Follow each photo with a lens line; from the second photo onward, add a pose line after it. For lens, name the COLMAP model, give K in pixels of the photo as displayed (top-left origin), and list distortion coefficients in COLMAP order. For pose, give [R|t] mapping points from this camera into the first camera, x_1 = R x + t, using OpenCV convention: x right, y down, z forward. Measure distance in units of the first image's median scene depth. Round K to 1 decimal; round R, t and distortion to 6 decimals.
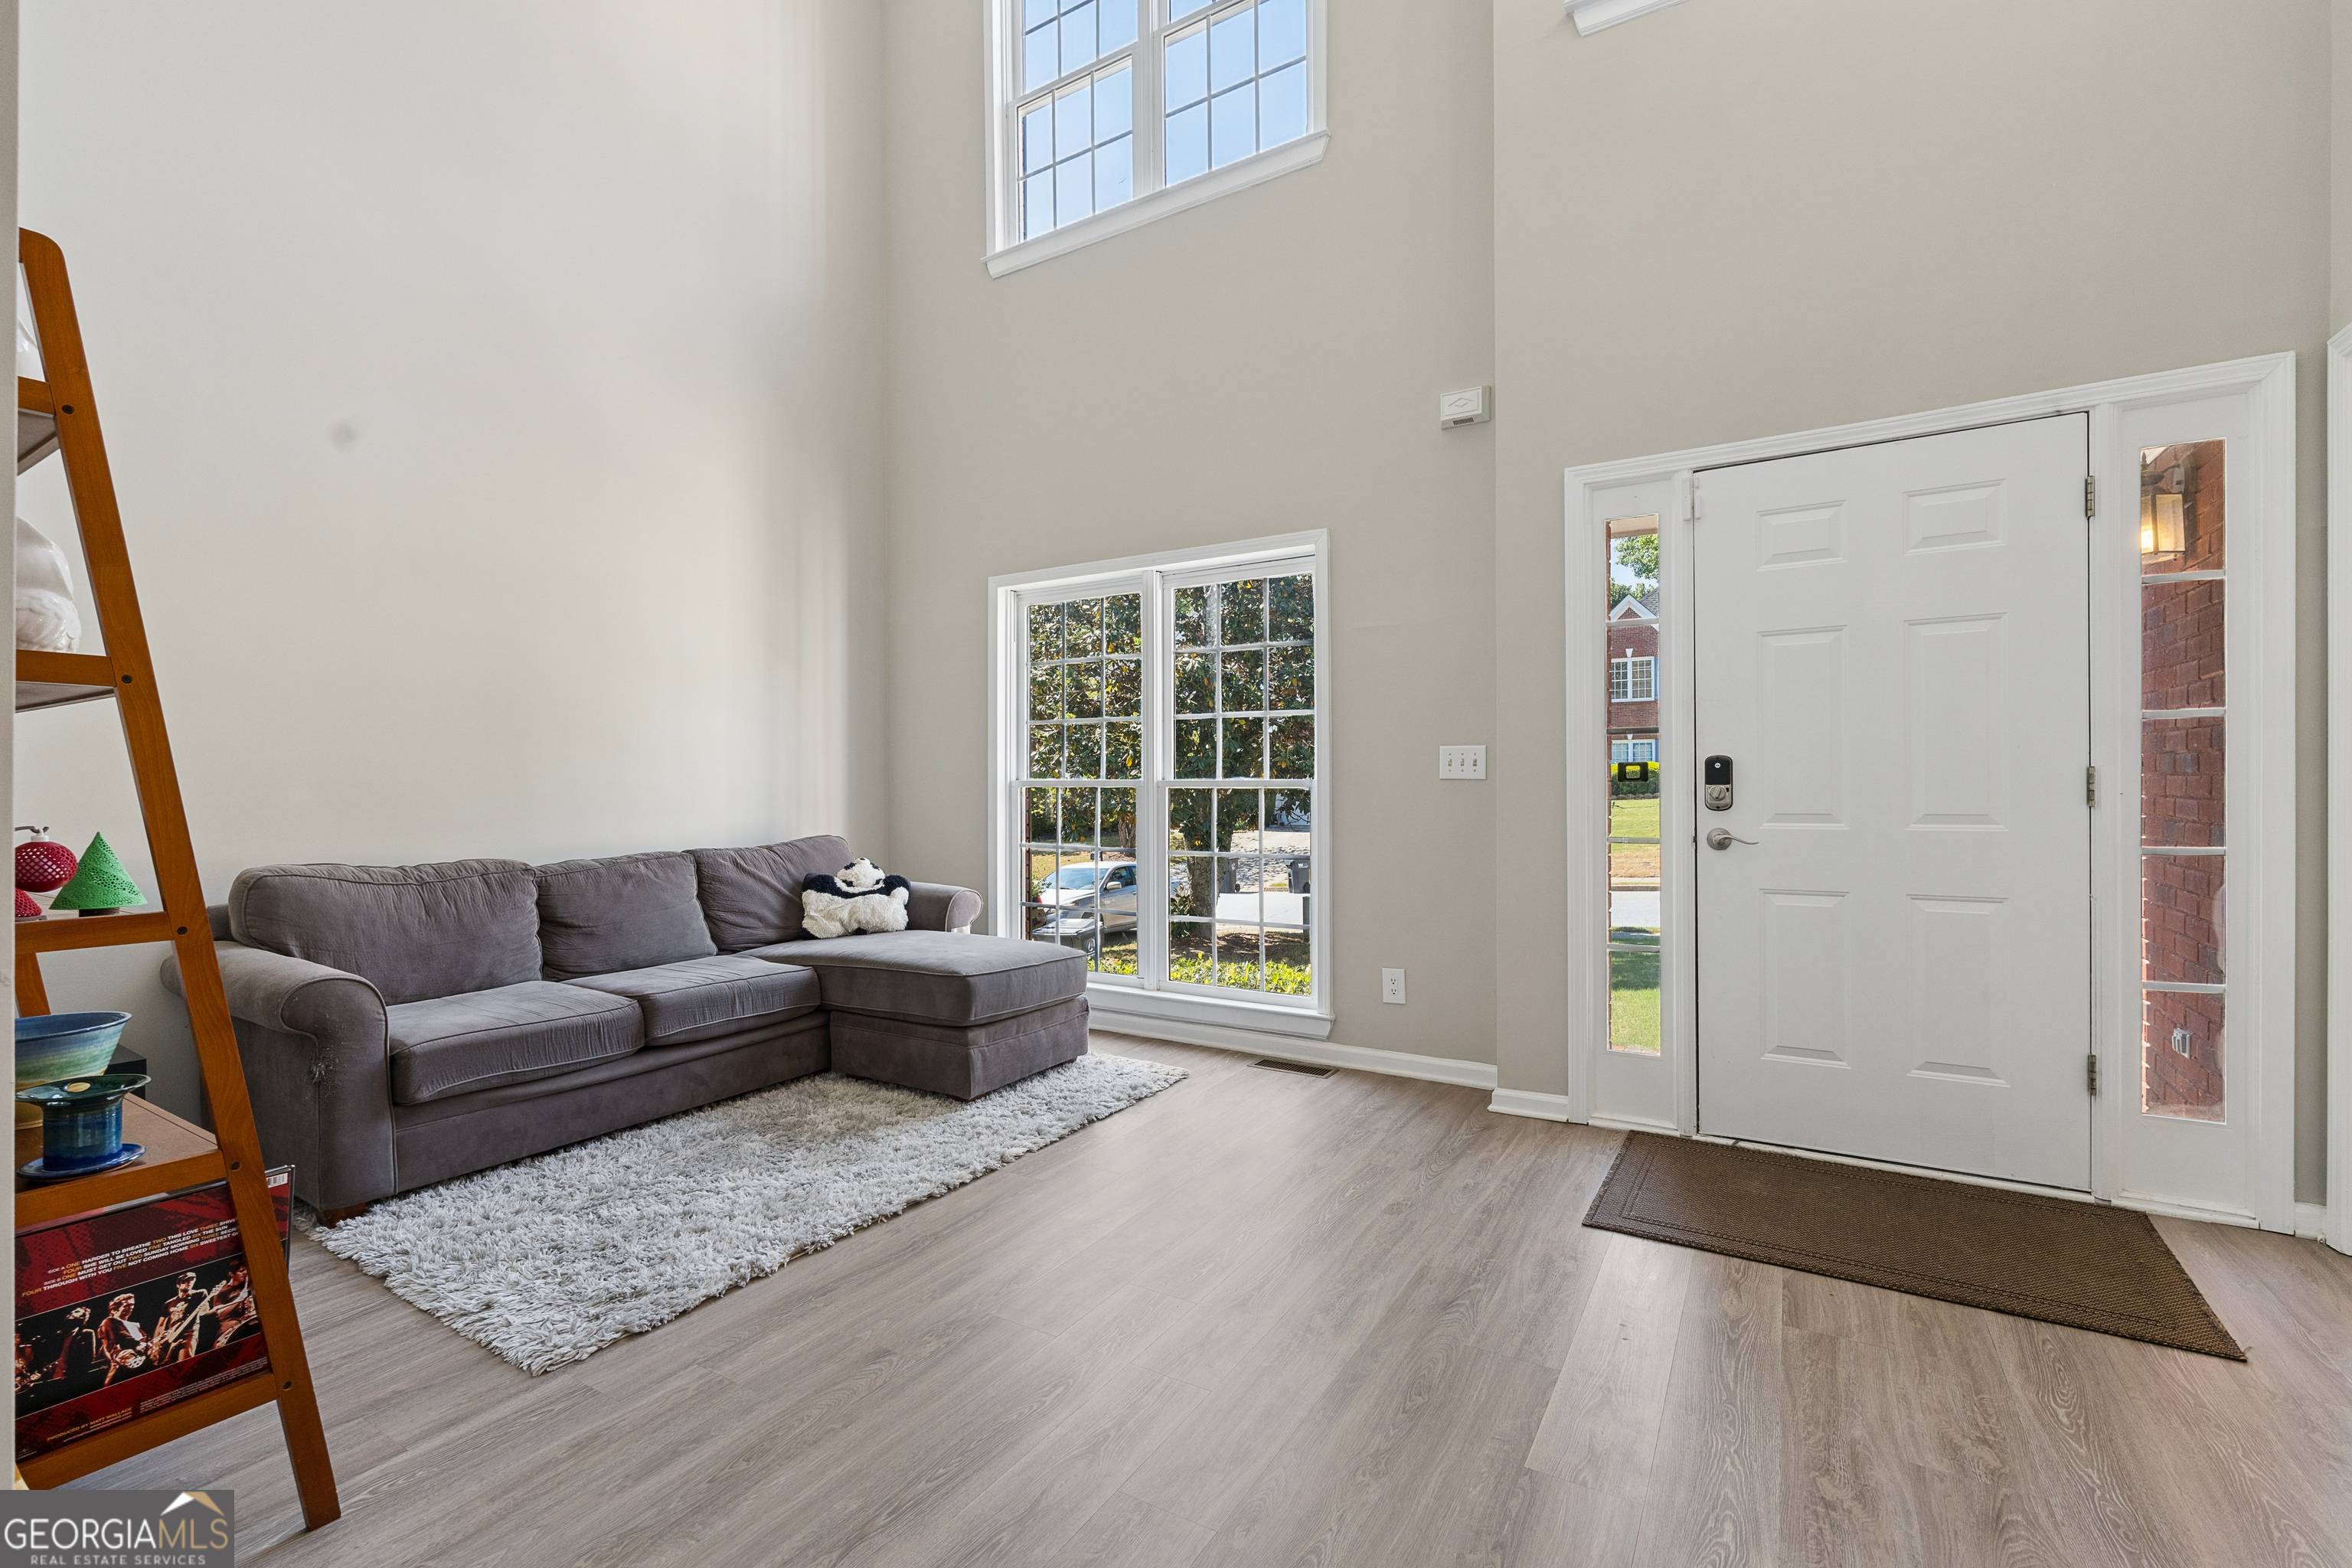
lens RADIAL K [[1021.9, 0, 1172.6], [0, 1021.9, 795.4], [0, 0, 1]] dist [-0.007772, 0.000909]
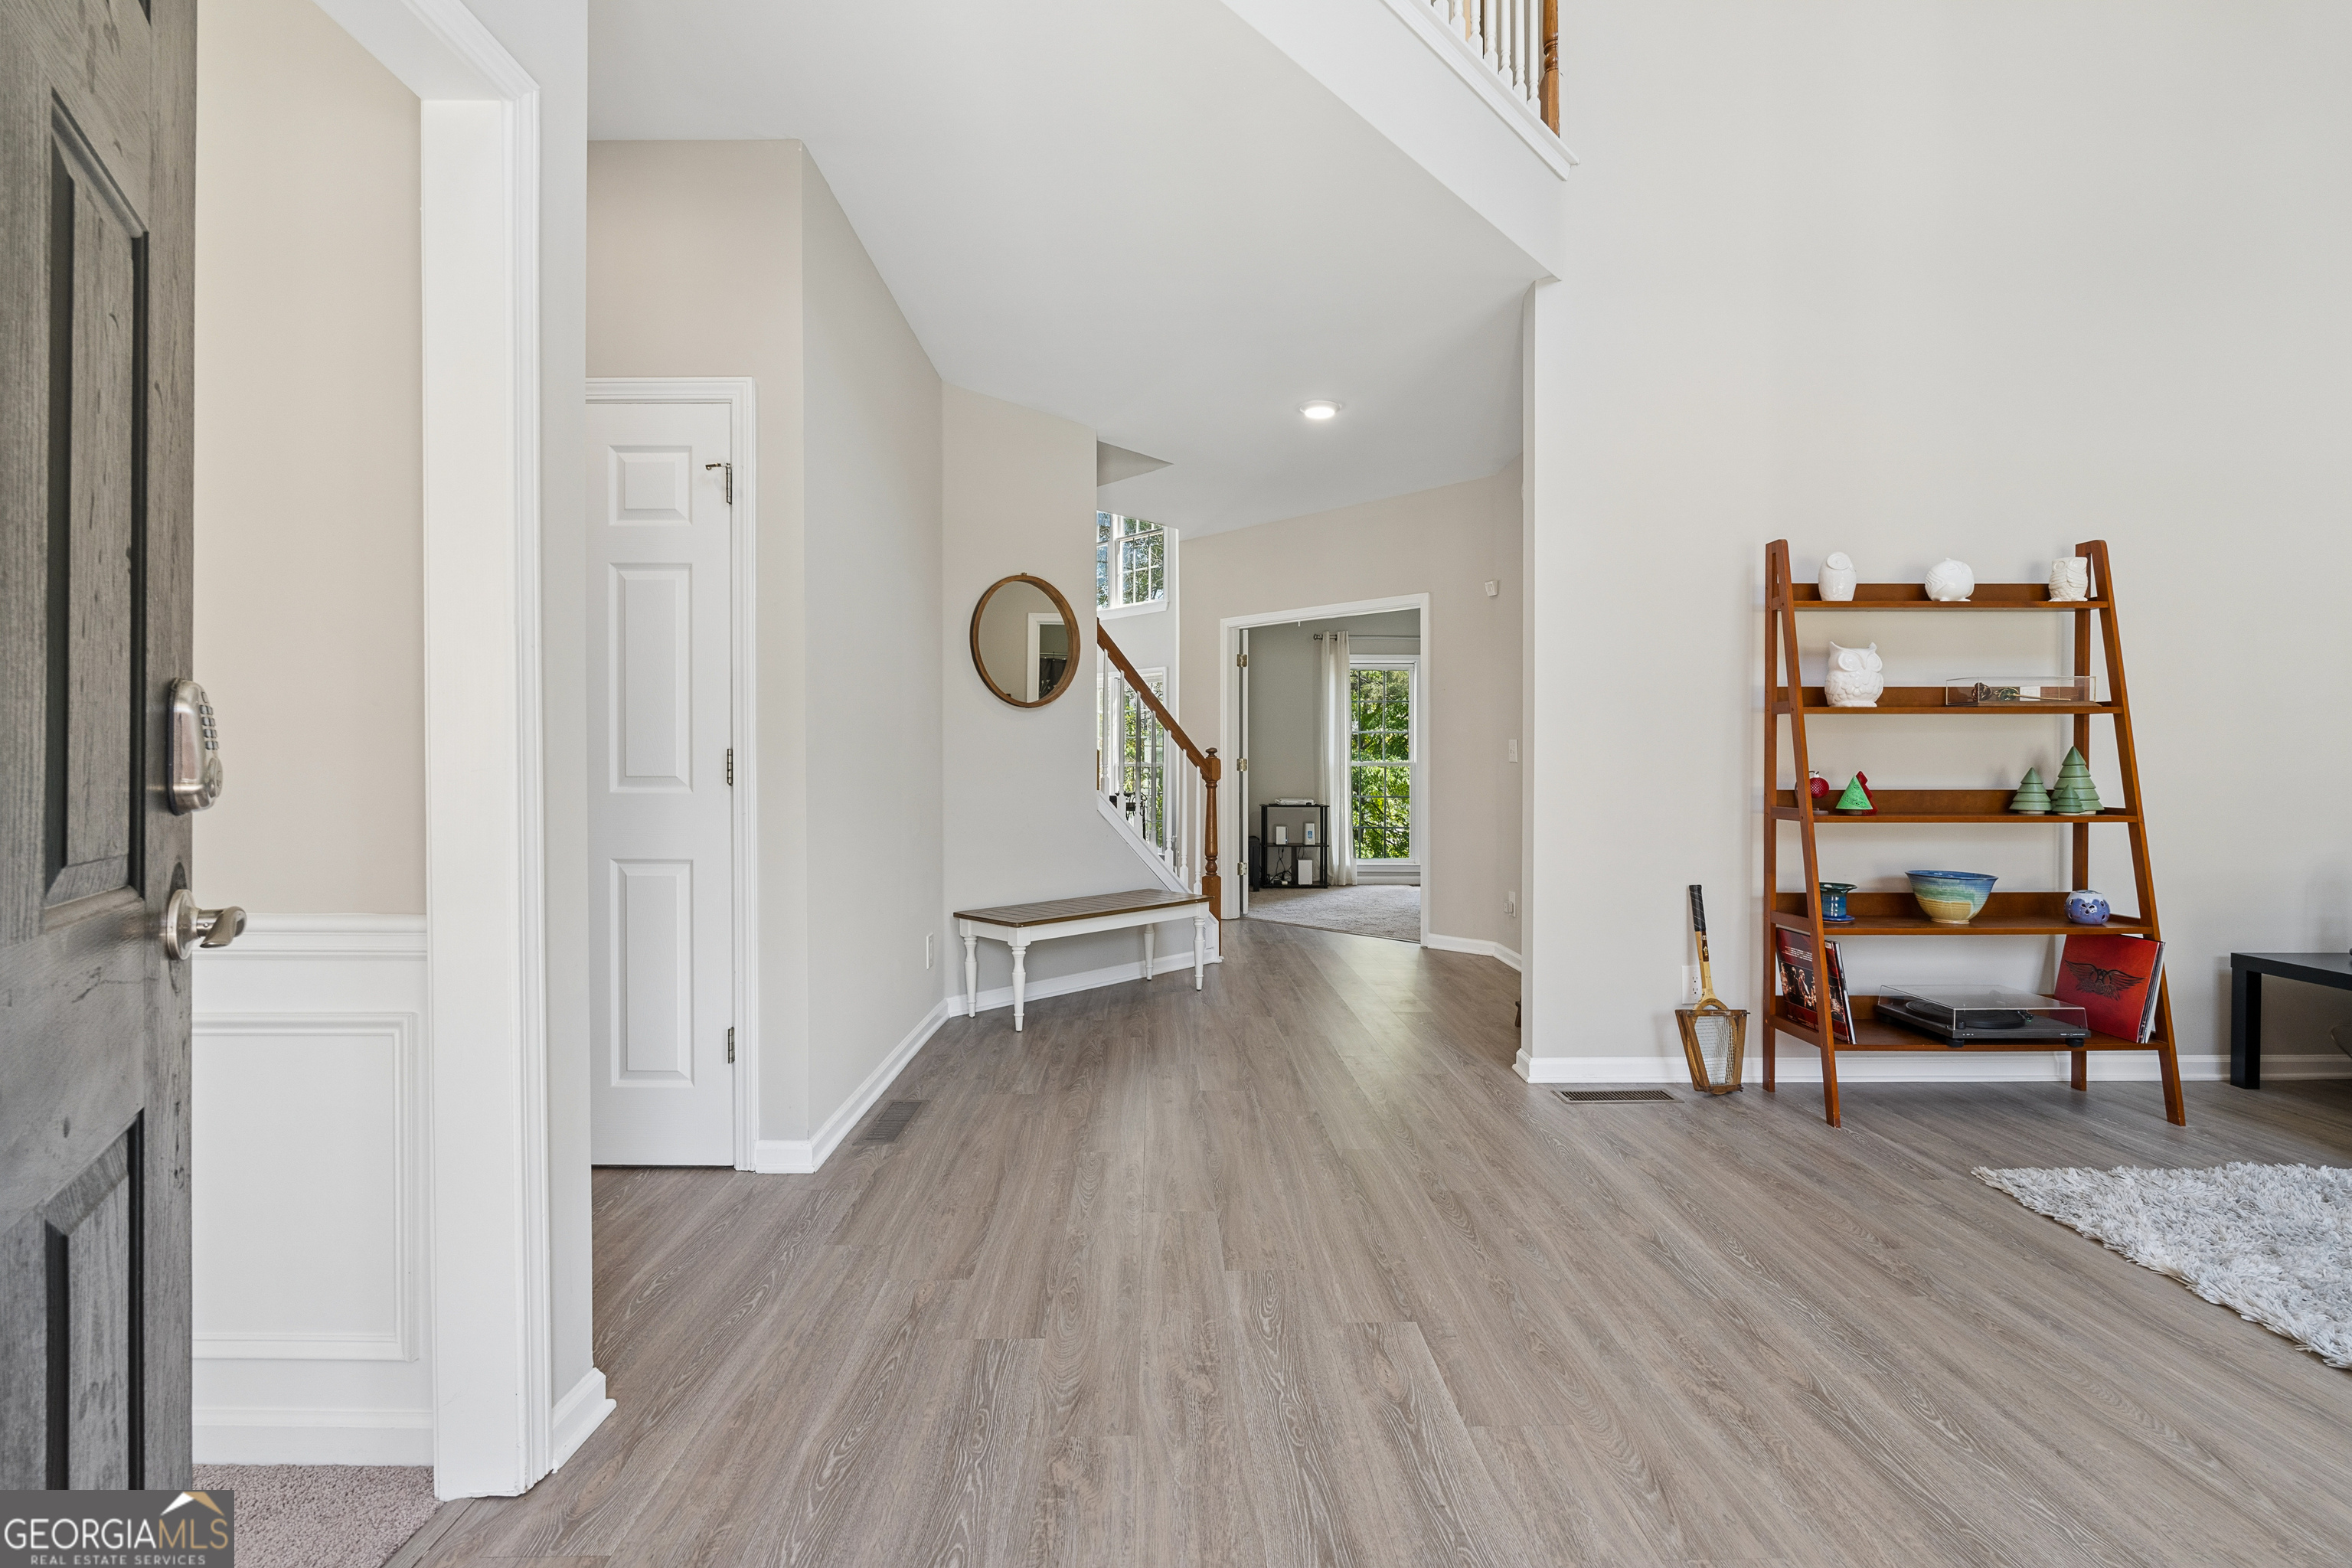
lens RADIAL K [[1021.9, 0, 1178.6], [0, 1021.9, 777.6], [0, 0, 1]] dist [-0.007772, 0.000909]
pose [[-0.843910, 0.012858, -0.536330, 0.637145], [-0.000601, 0.999689, 0.024914, -0.005648], [0.536484, 0.021347, -0.843641, 0.968000]]
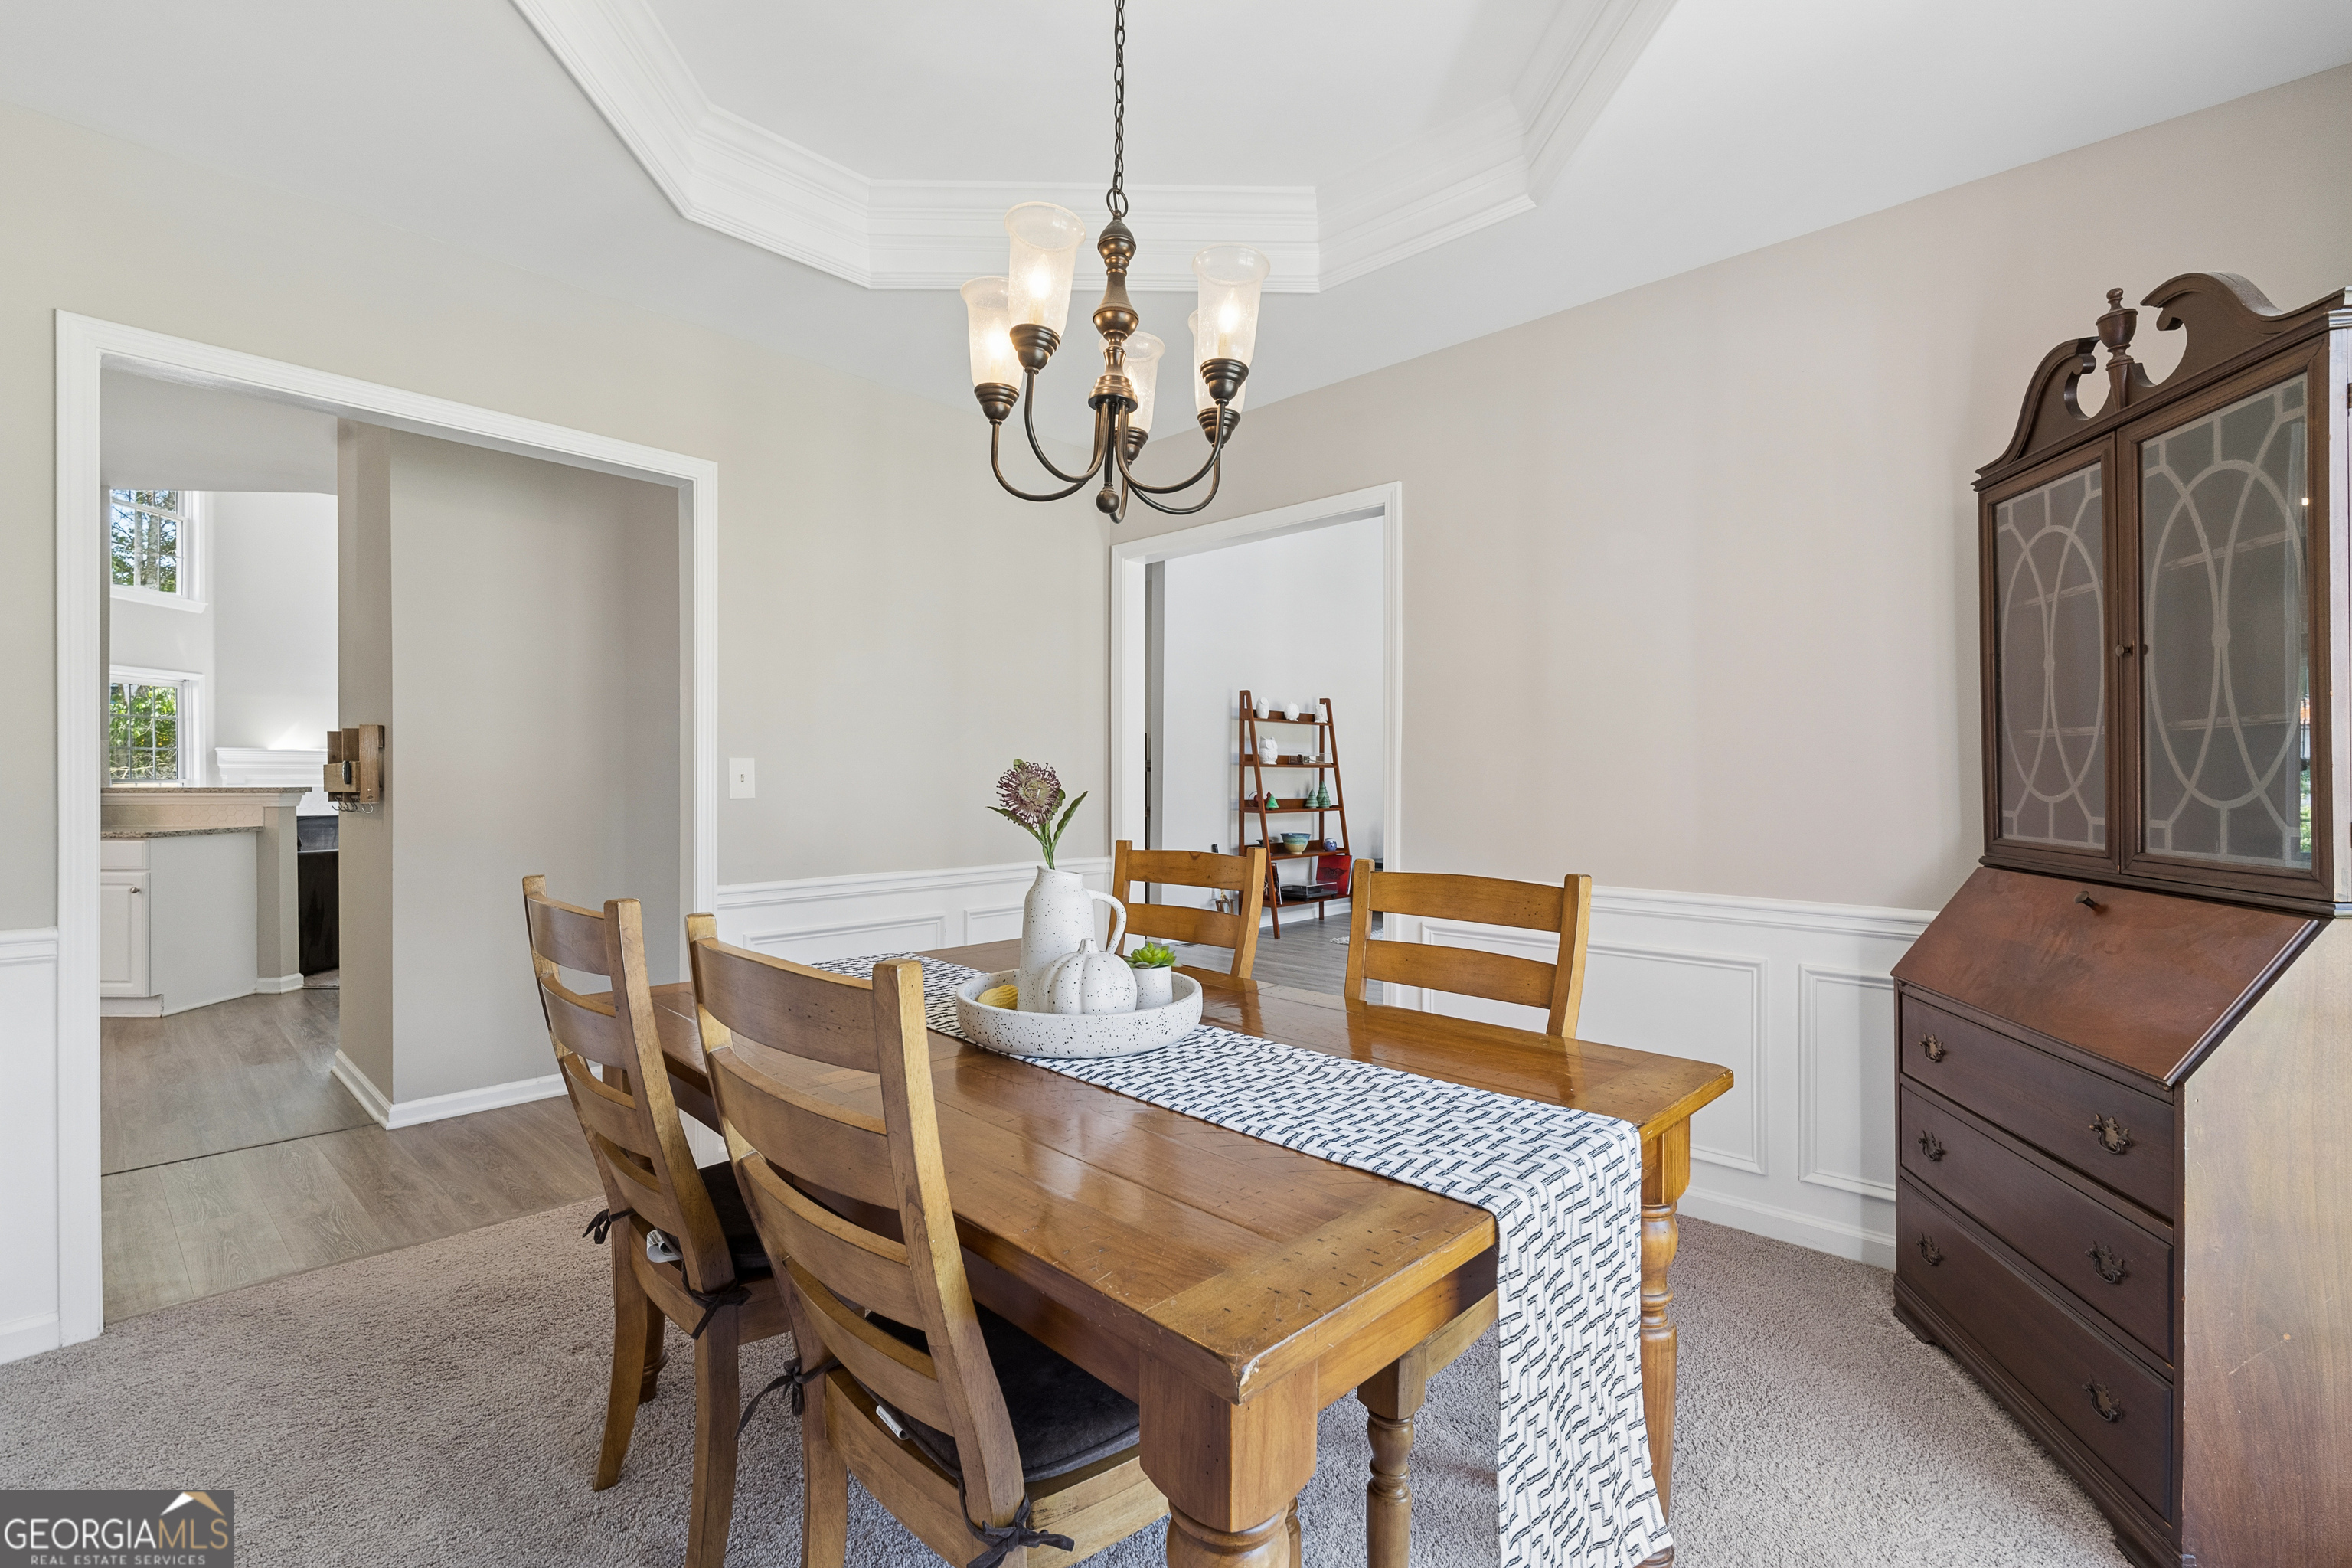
lens RADIAL K [[1021.9, 0, 1162.3], [0, 1021.9, 782.0], [0, 0, 1]] dist [-0.007772, 0.000909]
pose [[-0.169386, 0.010099, -0.985498, 1.956873], [-0.018834, 0.999732, 0.013482, -0.037058], [0.985370, 0.020845, -0.169151, 0.616407]]
